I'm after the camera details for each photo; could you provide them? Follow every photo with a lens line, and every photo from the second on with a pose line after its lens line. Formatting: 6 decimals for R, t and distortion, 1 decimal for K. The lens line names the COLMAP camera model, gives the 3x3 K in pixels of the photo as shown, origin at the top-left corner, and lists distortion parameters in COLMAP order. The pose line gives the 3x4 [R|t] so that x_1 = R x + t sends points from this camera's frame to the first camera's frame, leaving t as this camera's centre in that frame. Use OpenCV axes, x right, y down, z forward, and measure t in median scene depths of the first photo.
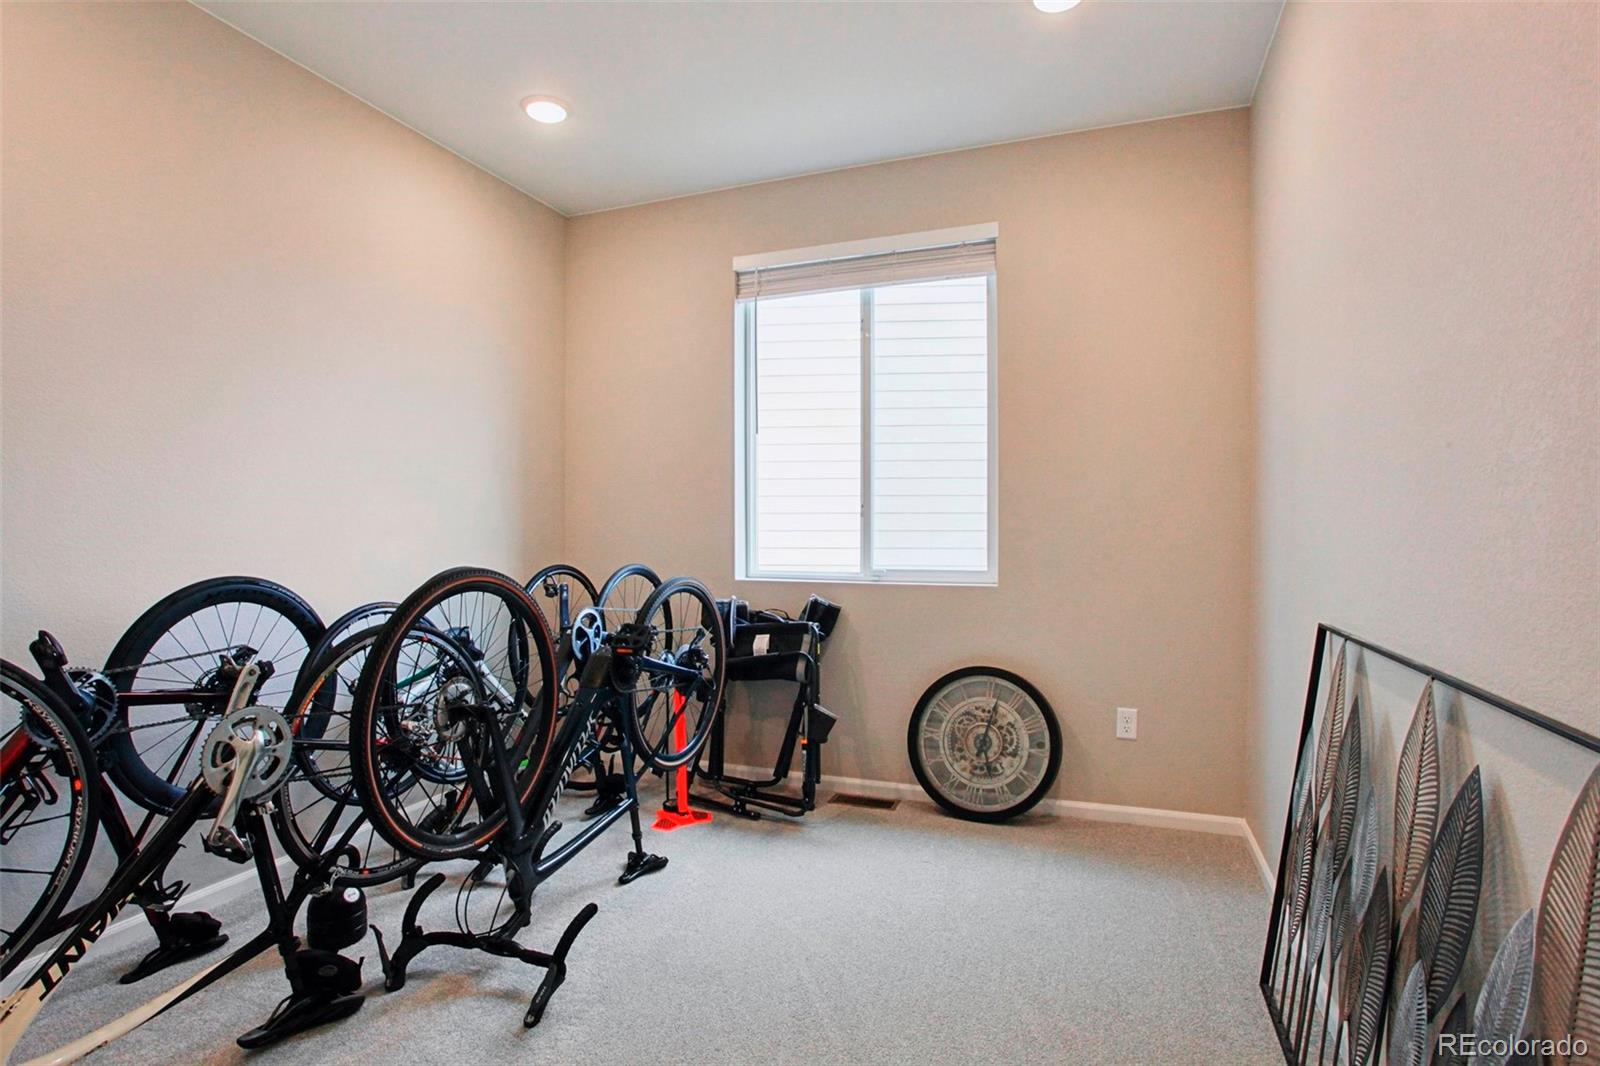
lens RADIAL K [[791.3, 0, 794.1], [0, 791.3, 533.7], [0, 0, 1]] dist [-0.059145, 0.022415]
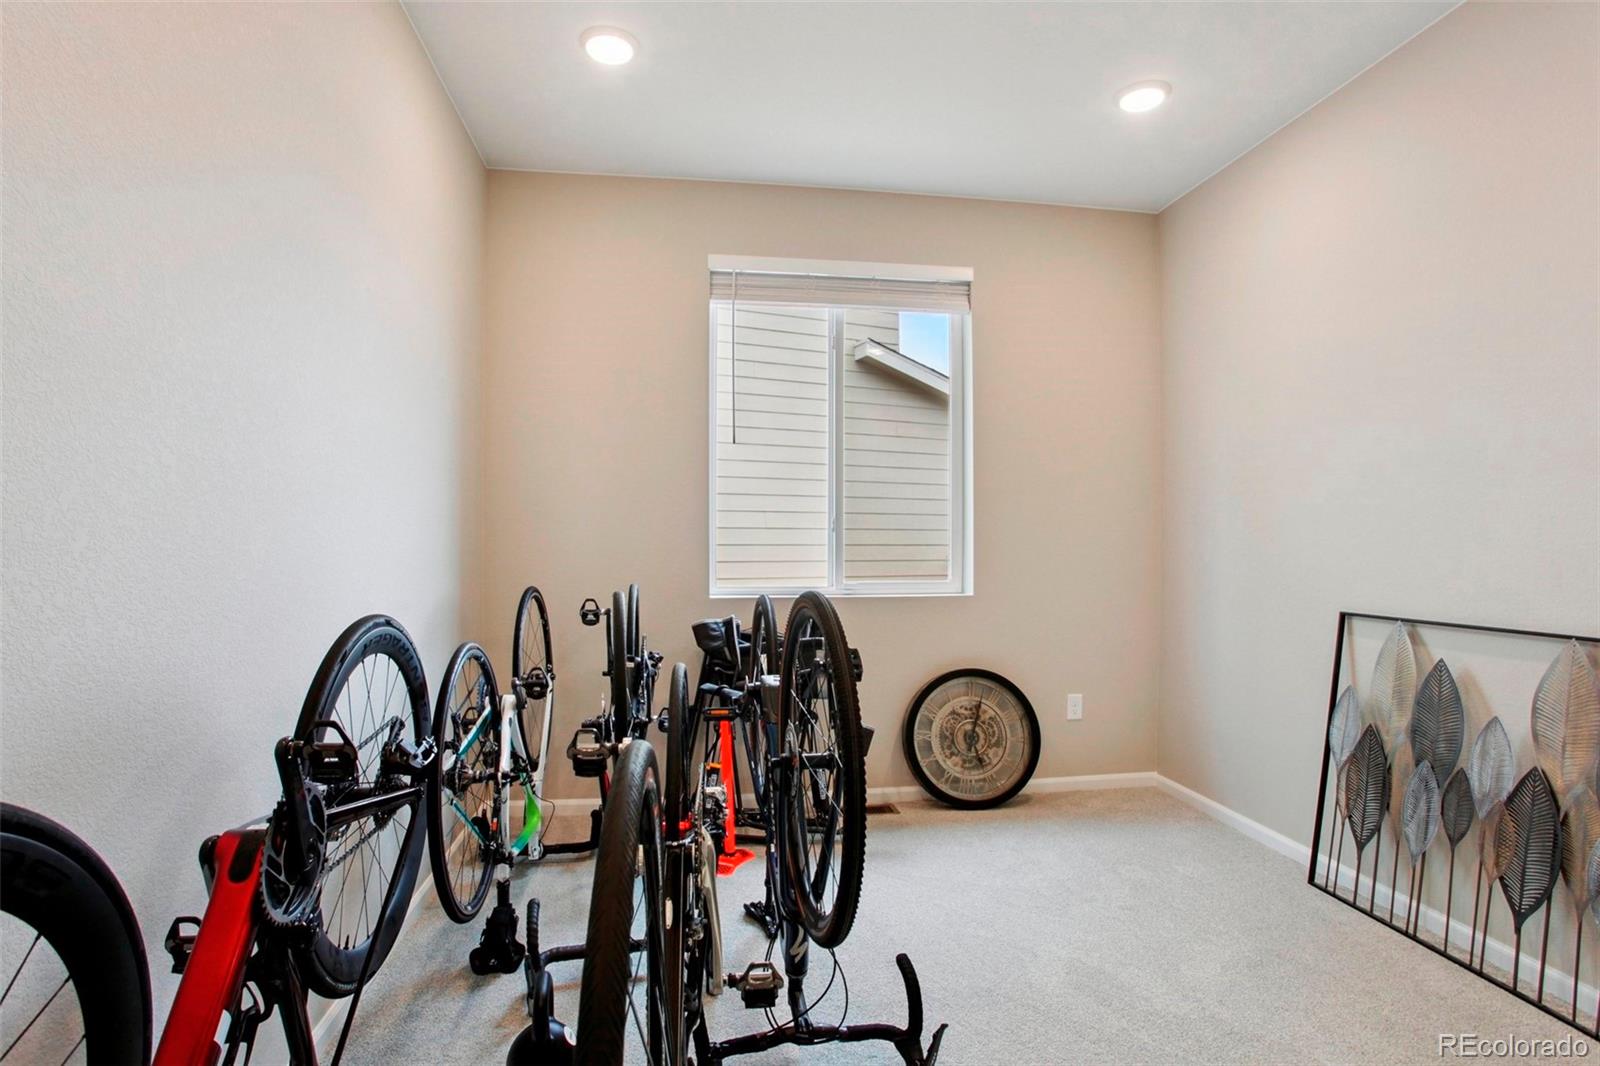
lens RADIAL K [[791.3, 0, 799.8], [0, 791.3, 529.8], [0, 0, 1]] dist [-0.059145, 0.022415]
pose [[0.874933, 0.007396, 0.484187, -0.502736], [0.001750, 0.999829, -0.018434, -0.005116], [-0.484241, 0.016976, 0.874770, 0.148839]]
